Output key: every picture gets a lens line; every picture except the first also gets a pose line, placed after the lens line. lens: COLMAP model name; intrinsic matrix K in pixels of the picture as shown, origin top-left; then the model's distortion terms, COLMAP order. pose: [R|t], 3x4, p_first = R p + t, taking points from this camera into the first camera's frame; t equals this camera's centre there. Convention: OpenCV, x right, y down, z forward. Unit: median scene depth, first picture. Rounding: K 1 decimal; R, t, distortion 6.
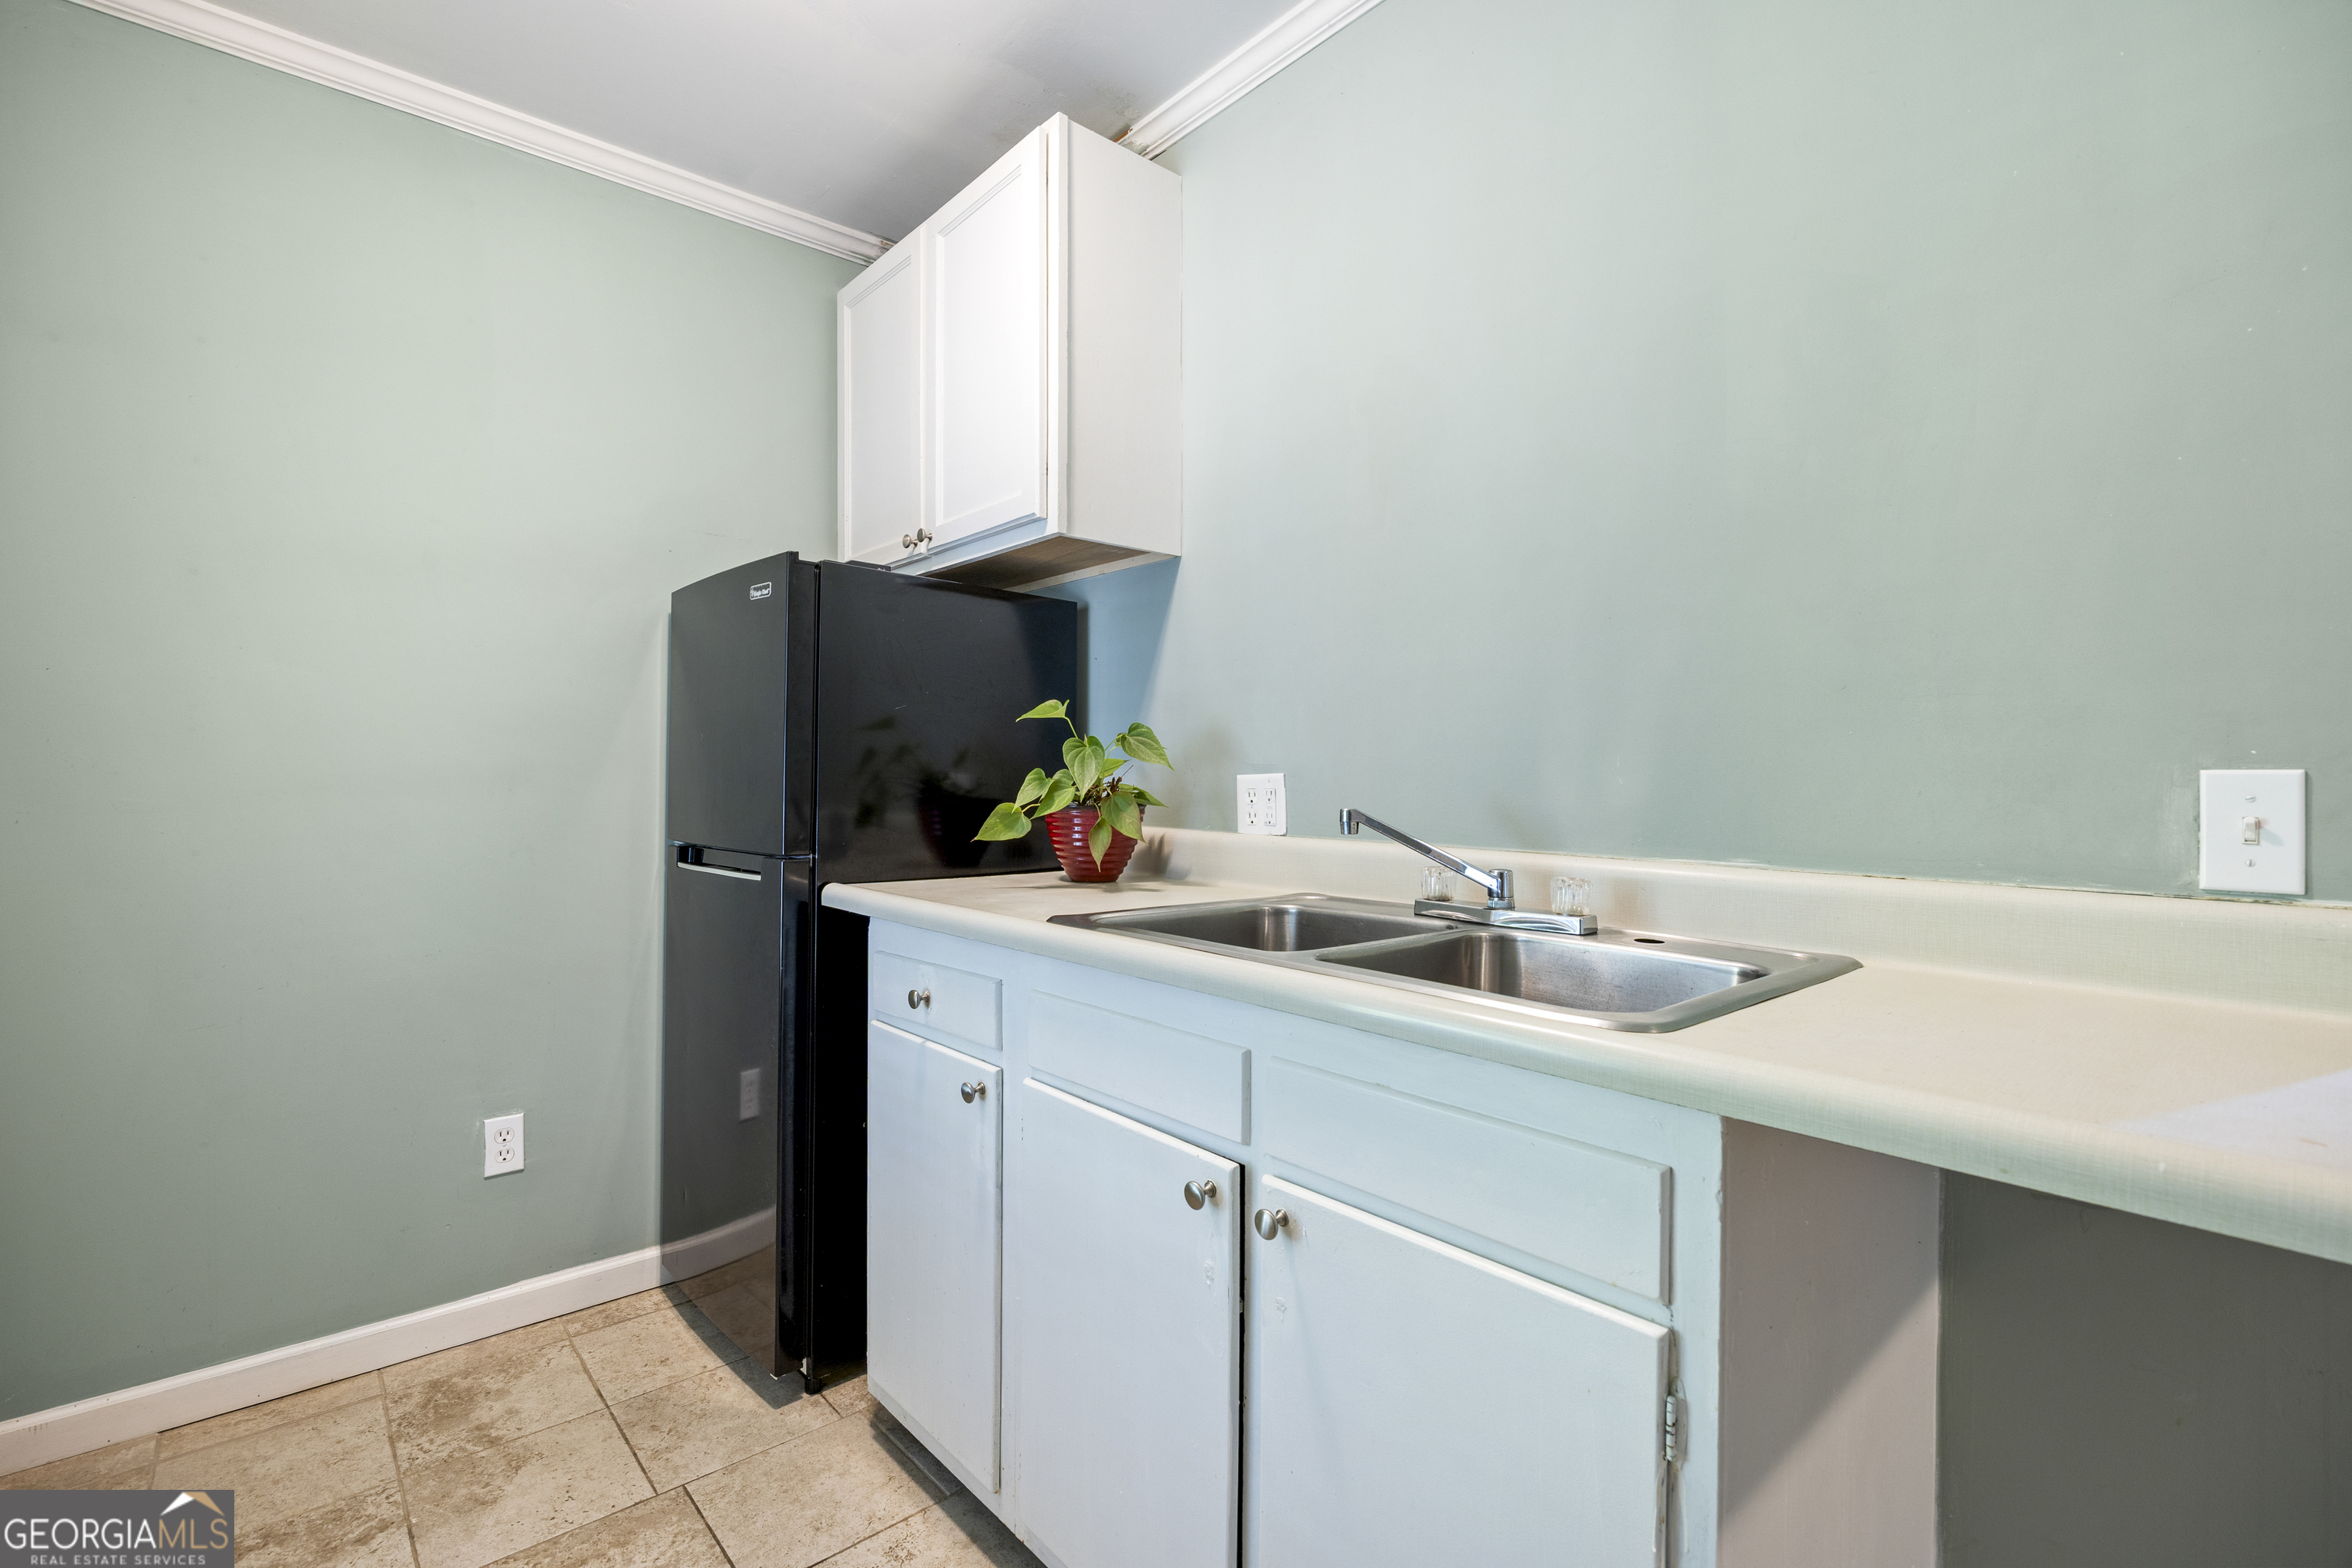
lens RADIAL K [[1063.5, 0, 1186.7], [0, 1063.5, 778.0], [0, 0, 1]] dist [-0.015660, 0.001920]
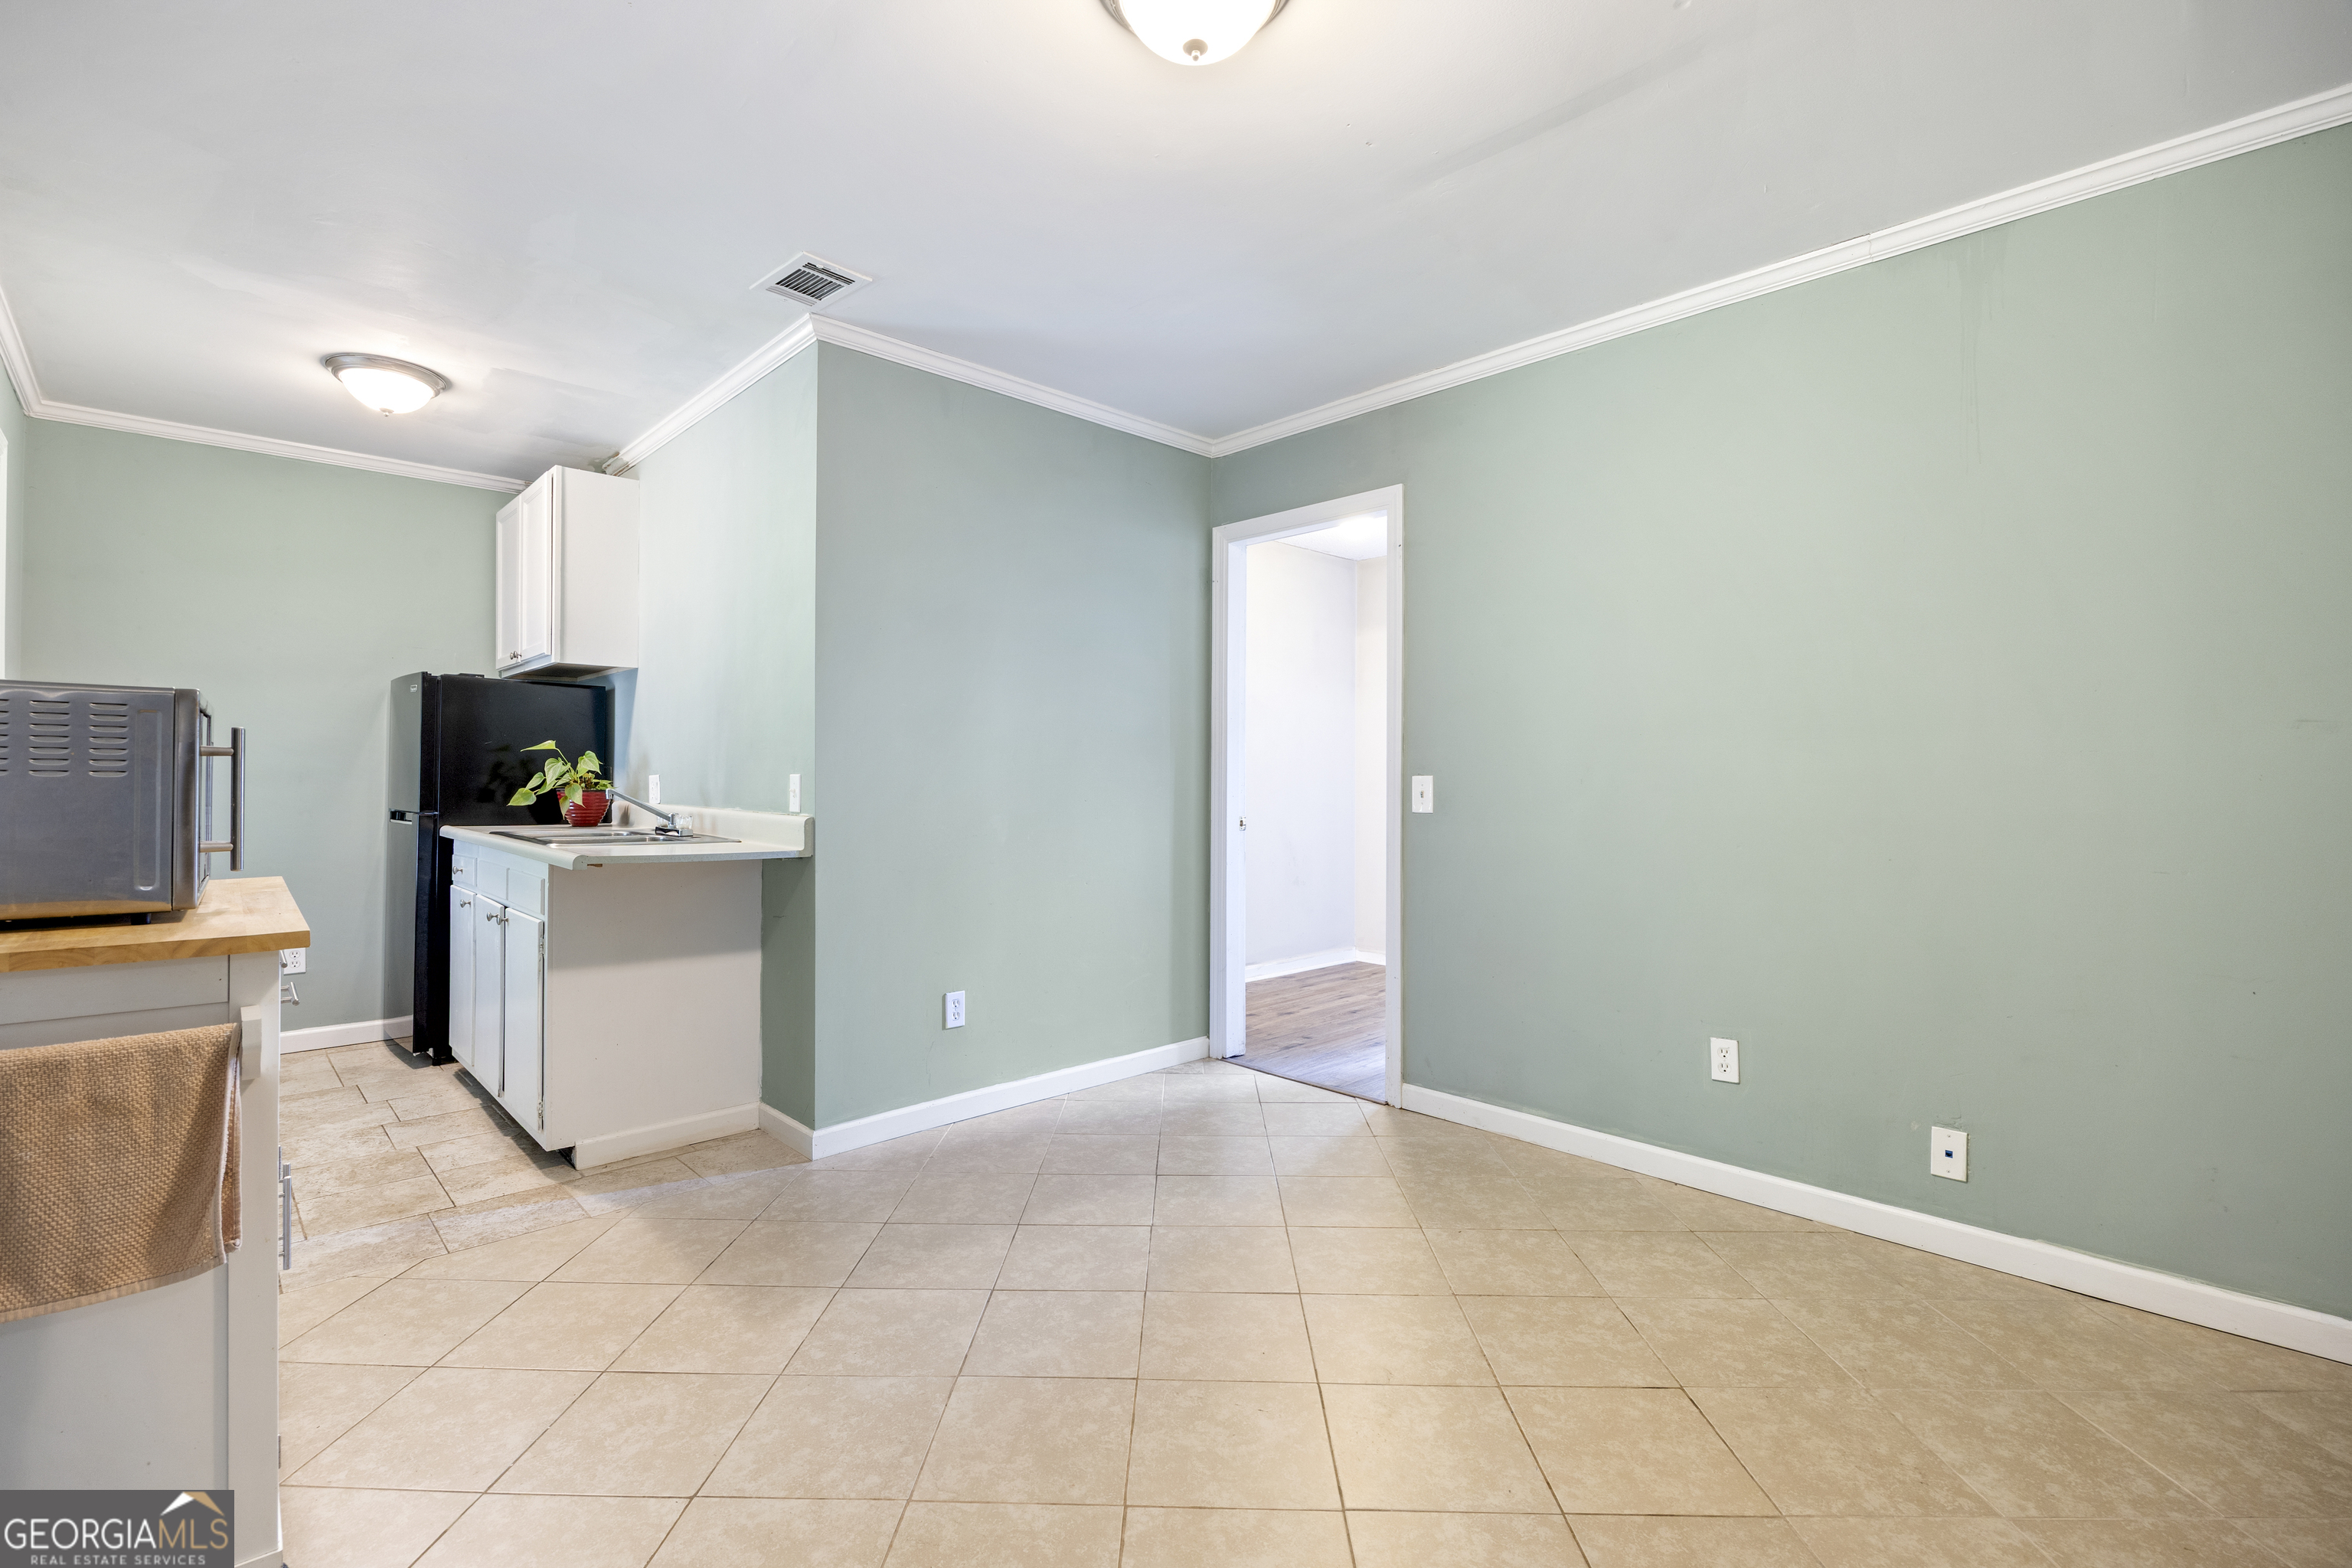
lens RADIAL K [[1063.5, 0, 1165.1], [0, 1063.5, 783.1], [0, 0, 1]] dist [-0.015660, 0.001920]
pose [[0.999476, 0.006492, 0.031724, 1.028097], [-0.006391, 0.999974, -0.003289, 0.011577], [-0.031744, 0.003085, 0.999491, -1.150674]]
